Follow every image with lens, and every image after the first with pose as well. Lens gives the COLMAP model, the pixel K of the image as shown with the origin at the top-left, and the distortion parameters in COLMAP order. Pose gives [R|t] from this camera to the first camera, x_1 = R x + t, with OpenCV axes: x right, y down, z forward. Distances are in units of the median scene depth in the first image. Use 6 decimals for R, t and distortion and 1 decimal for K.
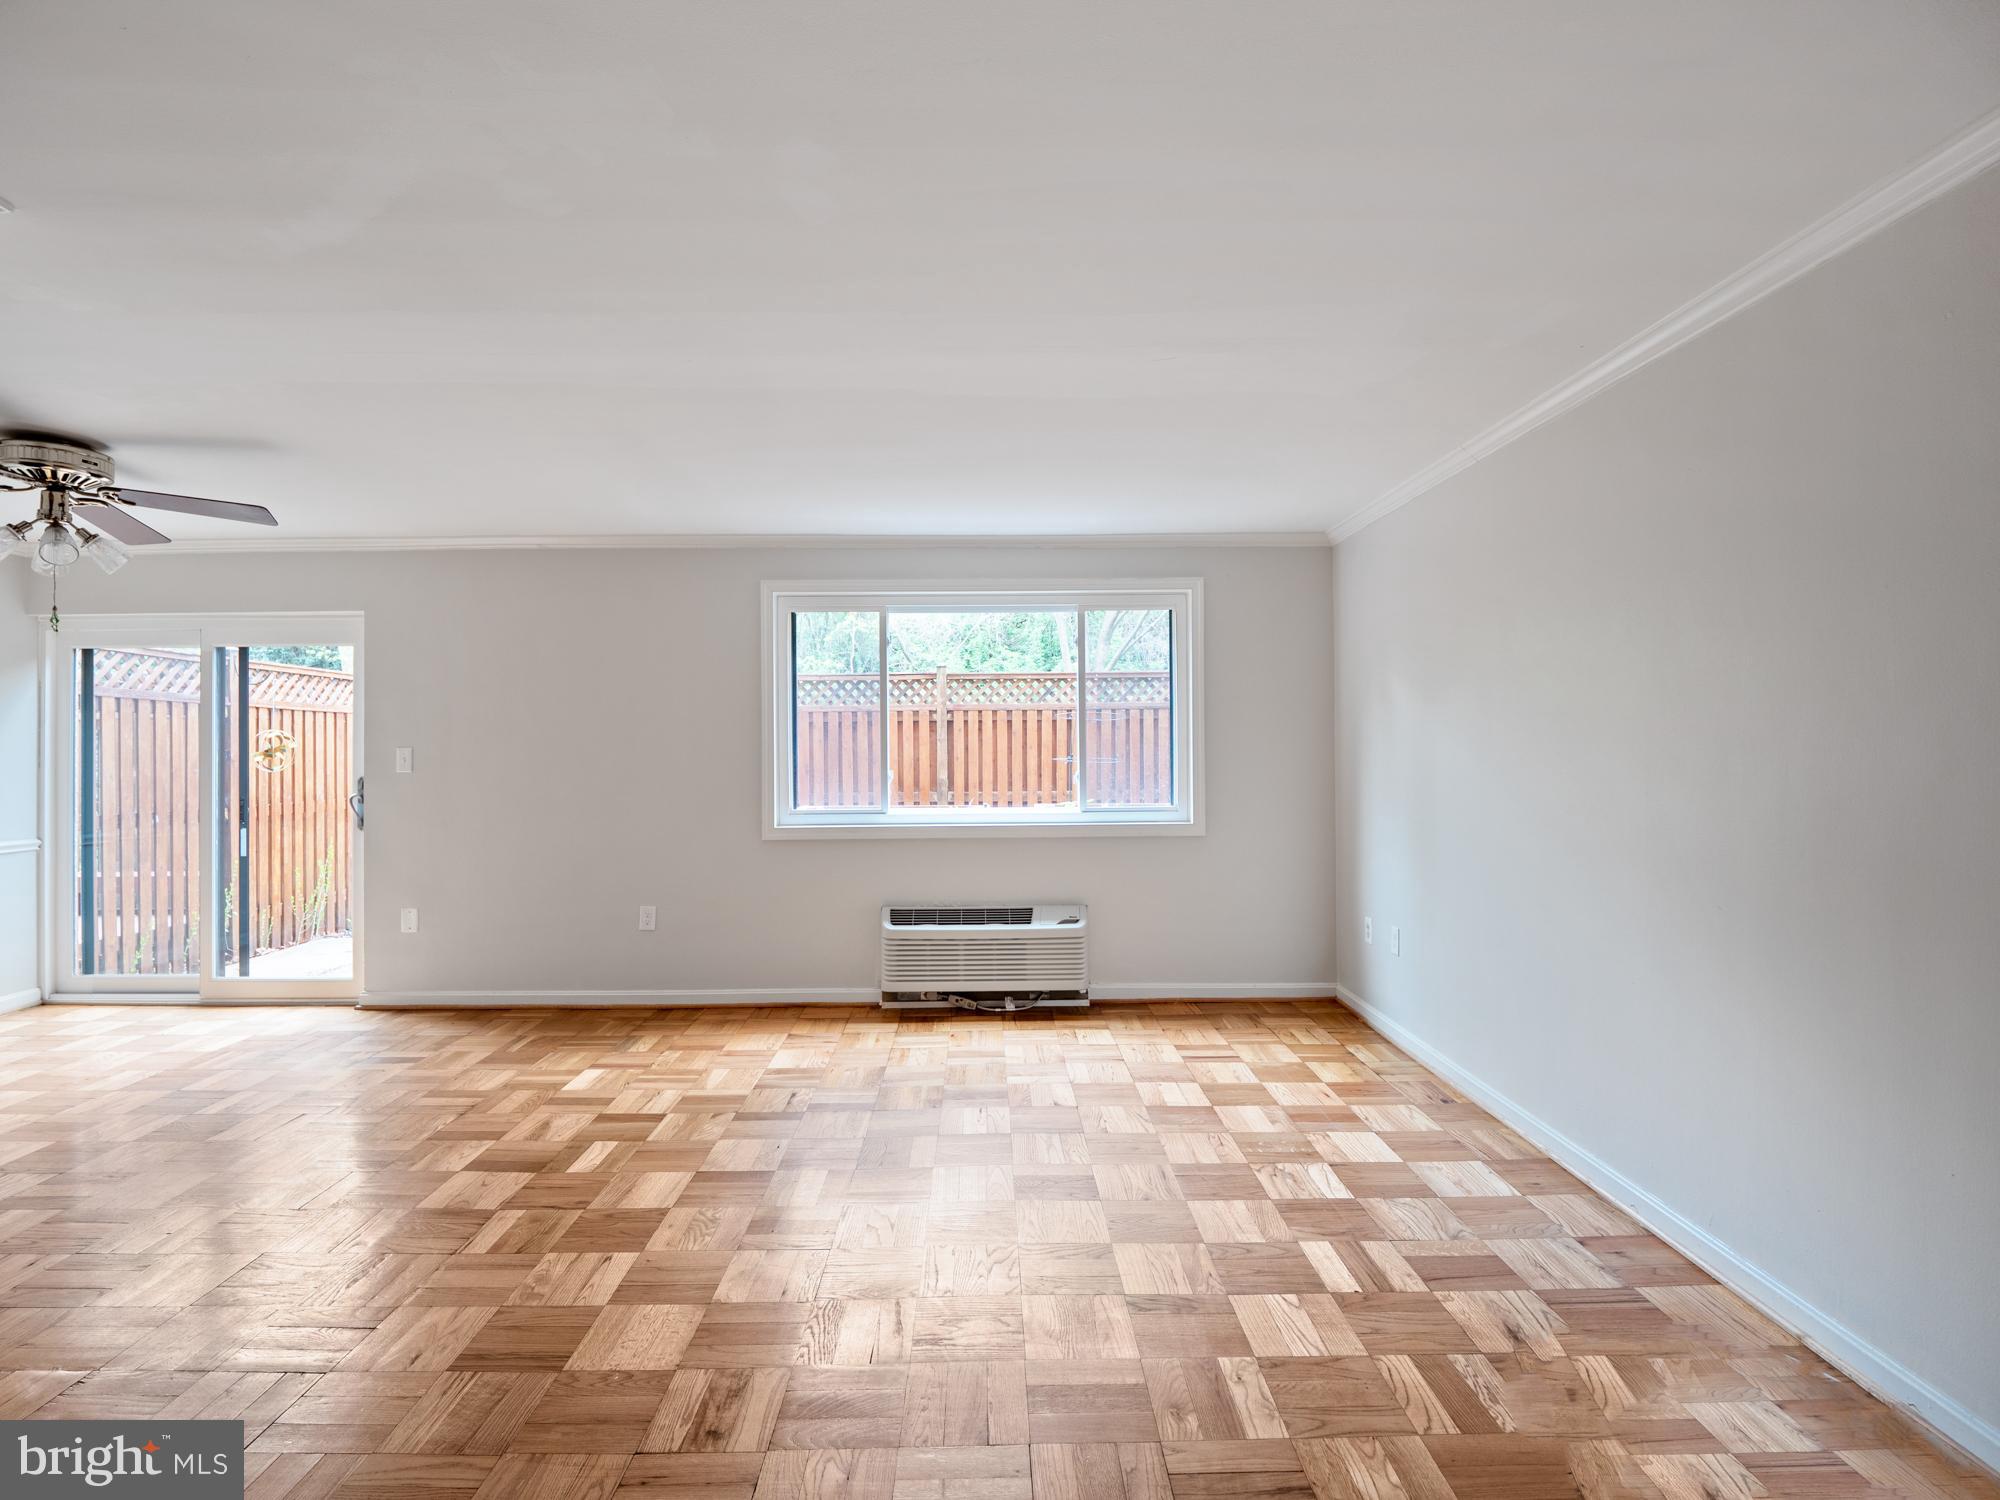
lens RADIAL K [[987.0, 0, 1002.4], [0, 987.0, 746.1], [0, 0, 1]] dist [-0.011216, -0.001692]
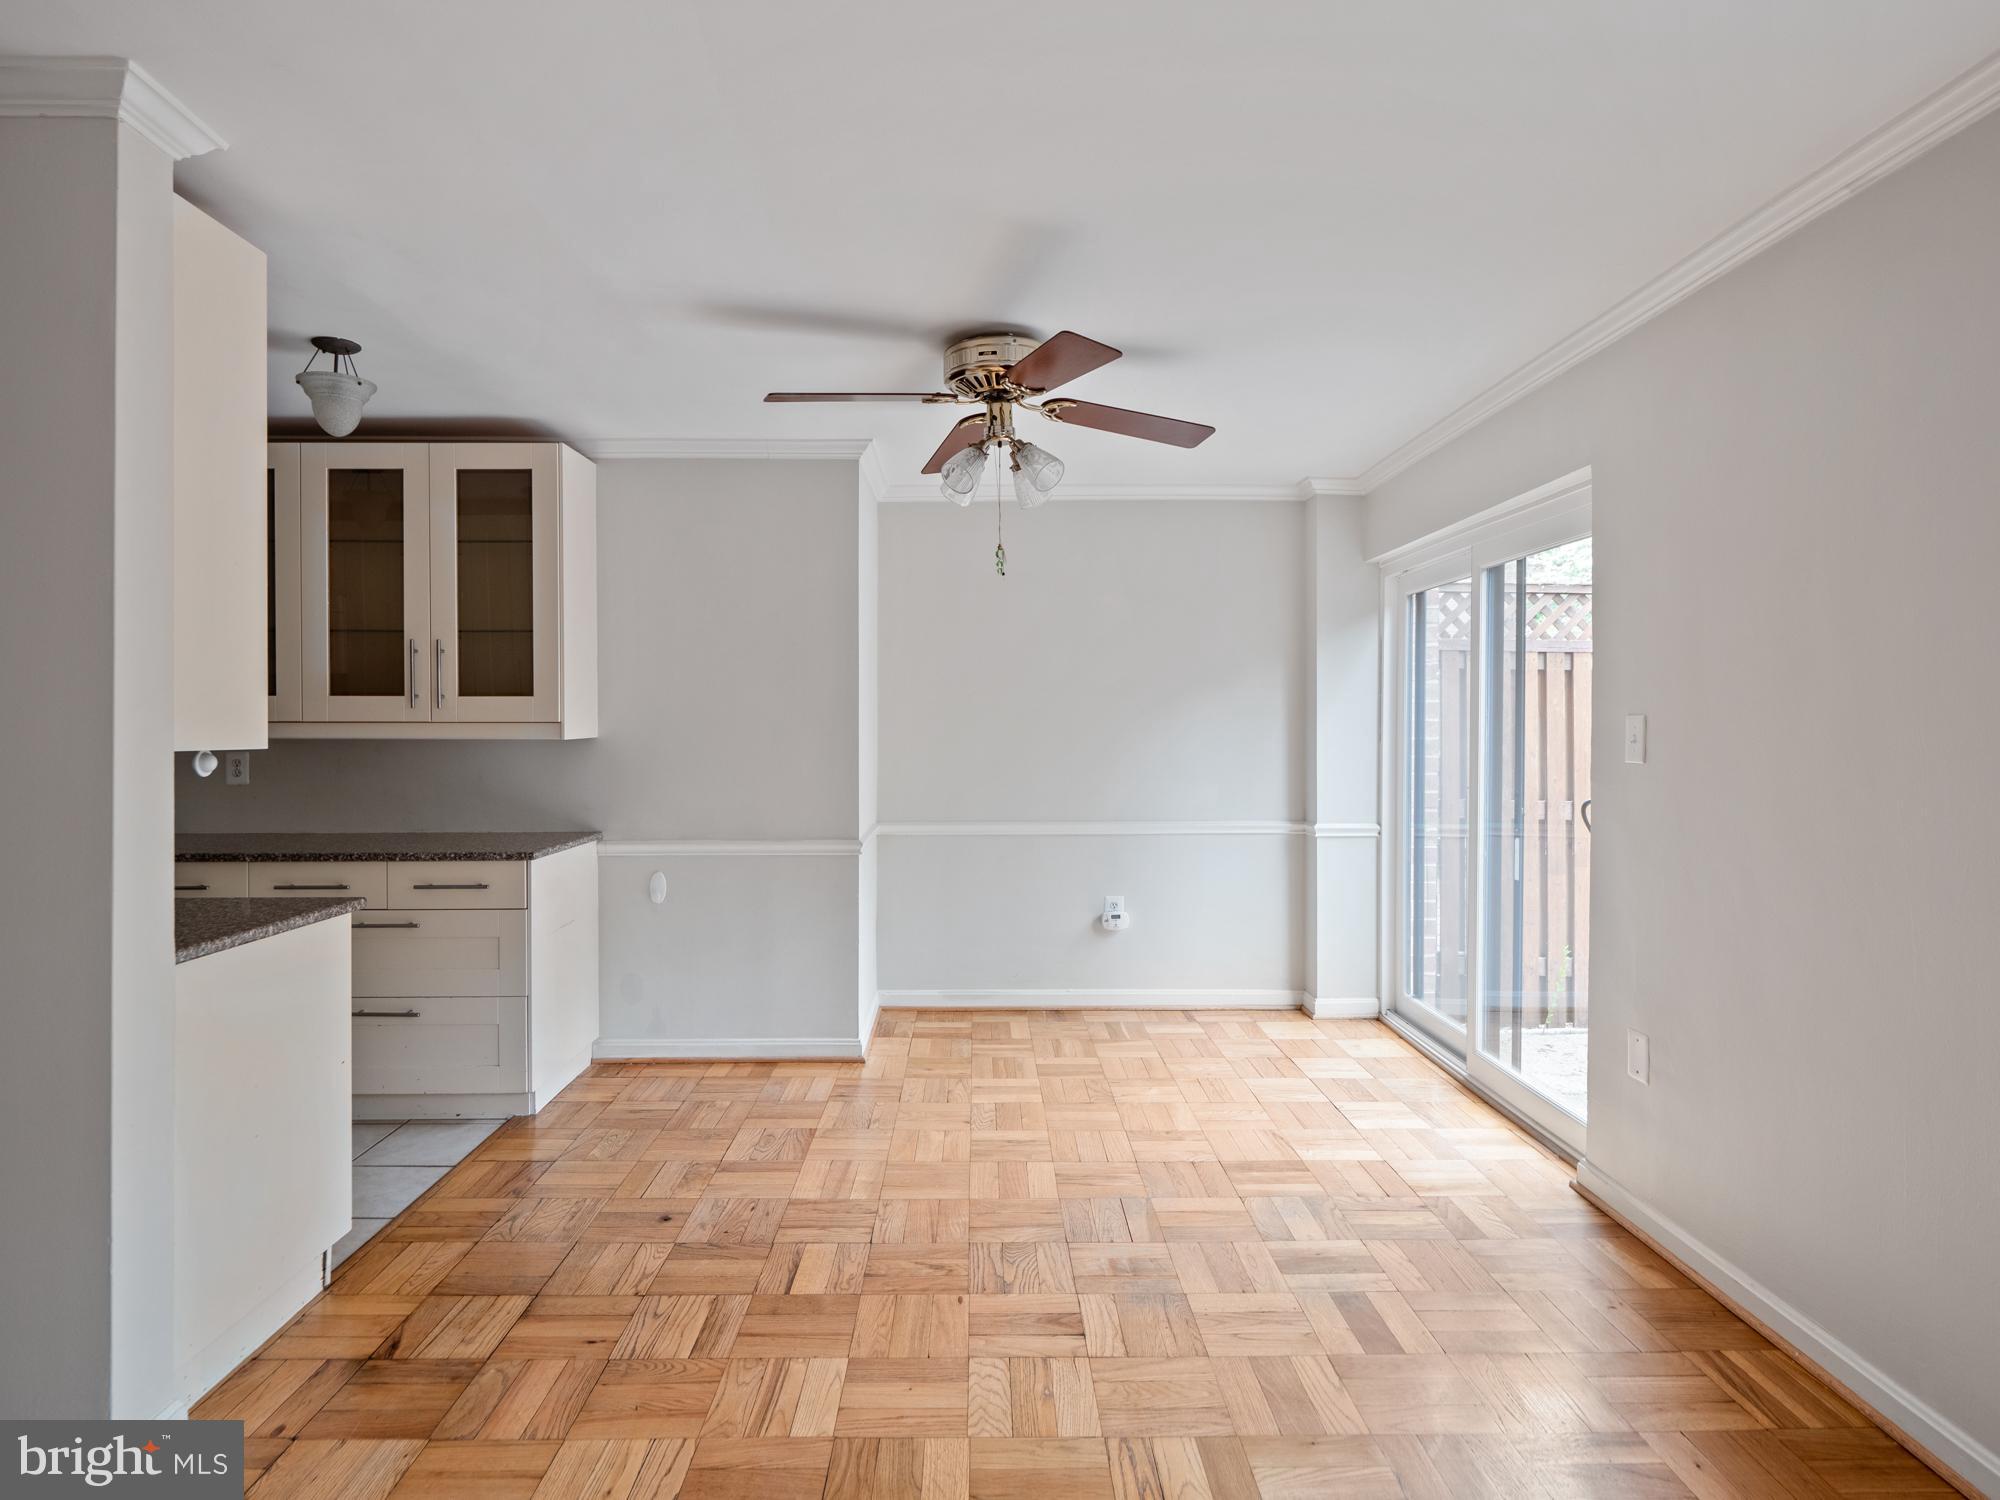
lens RADIAL K [[1079.0, 0, 983.9], [0, 1079.0, 729.4], [0, 0, 1]] dist [0.002613, -0.001782]
pose [[-0.005402, 0.010680, -0.999928, -0.048559], [0.002904, 0.999939, 0.010664, 0.002155], [0.999981, -0.002846, -0.005432, 0.671907]]
